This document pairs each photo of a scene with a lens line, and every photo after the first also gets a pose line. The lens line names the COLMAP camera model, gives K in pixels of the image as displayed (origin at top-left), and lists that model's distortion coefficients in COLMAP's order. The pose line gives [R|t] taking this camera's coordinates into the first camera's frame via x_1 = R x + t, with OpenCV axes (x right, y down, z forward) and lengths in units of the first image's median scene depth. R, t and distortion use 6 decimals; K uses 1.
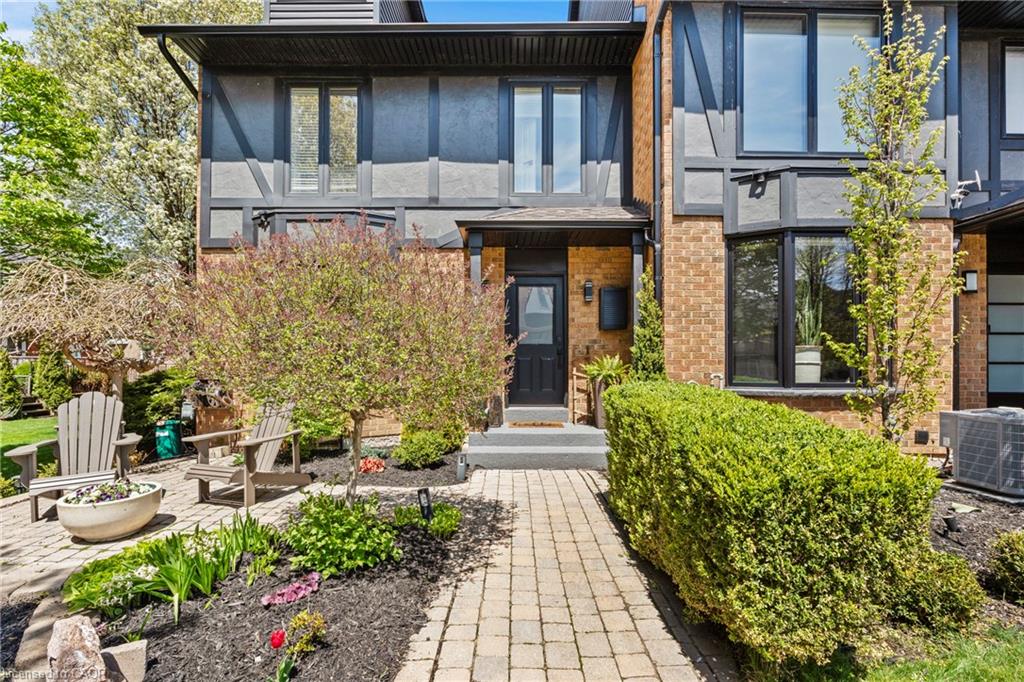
lens RADIAL K [[455.3, 0, 508.2], [0, 455.3, 368.8], [0, 0, 1]] dist [-0.008013, 0.001286]
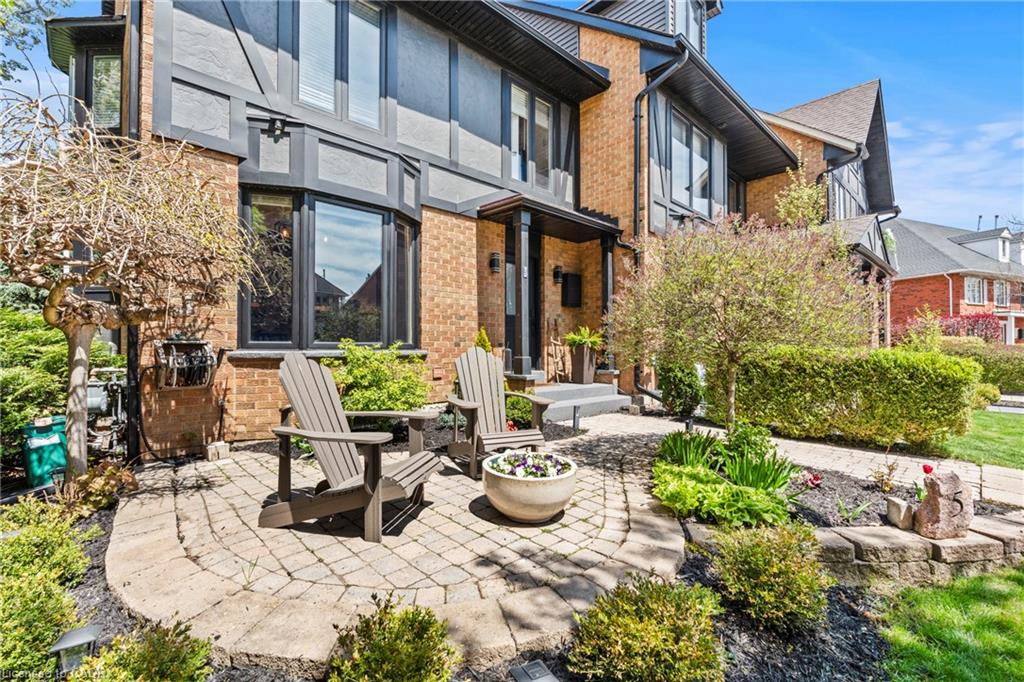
lens RADIAL K [[455.3, 0, 510.7], [0, 455.3, 344.1], [0, 0, 1]] dist [-0.008013, 0.001286]
pose [[0.722948, 0.008451, 0.690851, -0.750986], [-0.005124, 0.999963, -0.006870, 0.025523], [-0.690884, 0.001427, 0.722964, 0.202892]]
